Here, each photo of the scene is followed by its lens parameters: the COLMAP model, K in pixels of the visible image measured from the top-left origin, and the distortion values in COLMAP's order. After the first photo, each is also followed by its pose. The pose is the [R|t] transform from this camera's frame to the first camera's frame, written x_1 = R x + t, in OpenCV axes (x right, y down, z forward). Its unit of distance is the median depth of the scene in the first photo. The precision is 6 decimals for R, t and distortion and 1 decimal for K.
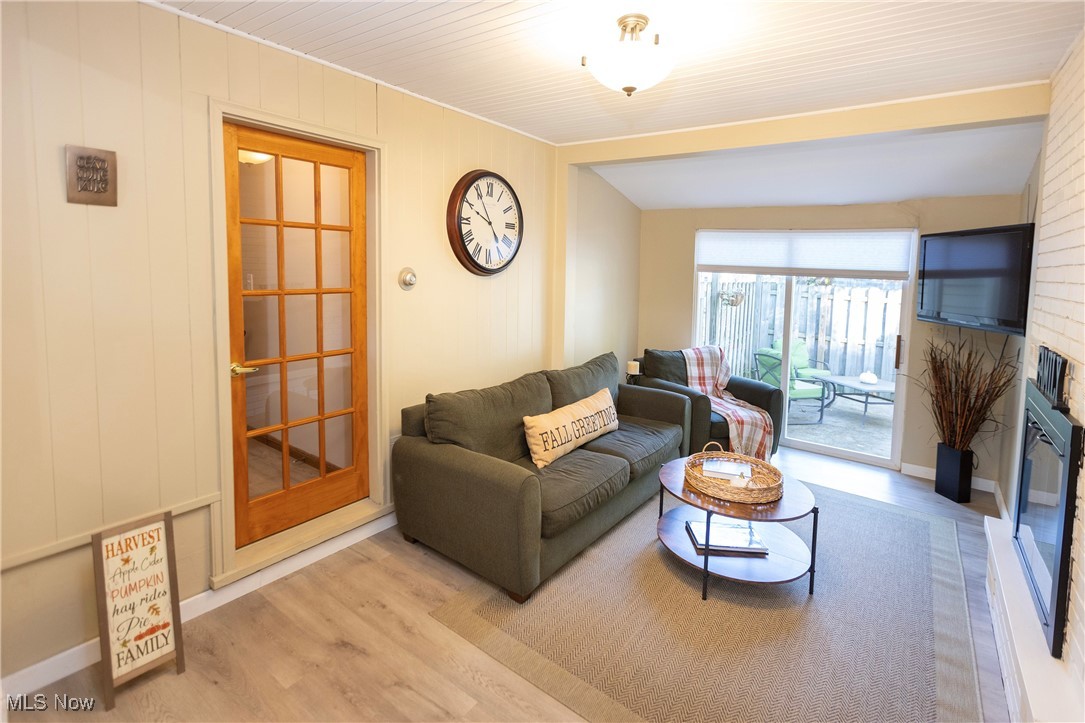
lens RADIAL K [[513.4, 0, 530.3], [0, 513.4, 306.7], [0, 0, 1]] dist [0.002202, 0.000447]
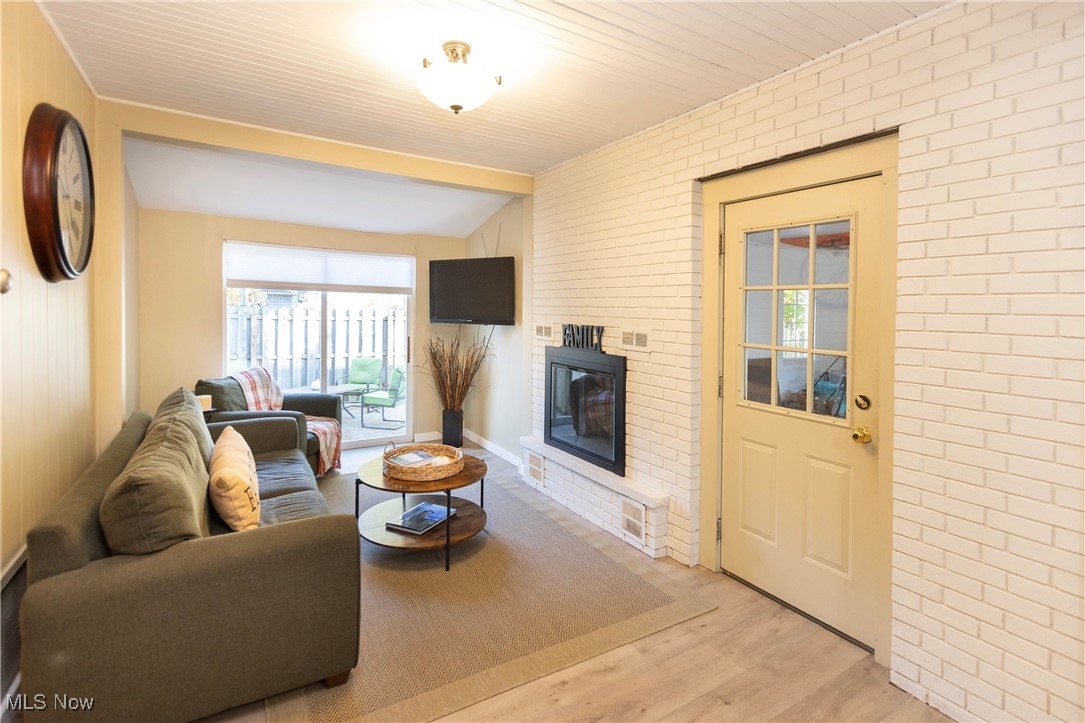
lens RADIAL K [[513.4, 0, 530.3], [0, 513.4, 306.7], [0, 0, 1]] dist [0.002202, 0.000447]
pose [[0.371478, -0.019958, 0.928227, -0.355183], [0.069255, 0.997579, -0.006267, 0.008781], [-0.925855, 0.066613, 0.371961, 0.216884]]
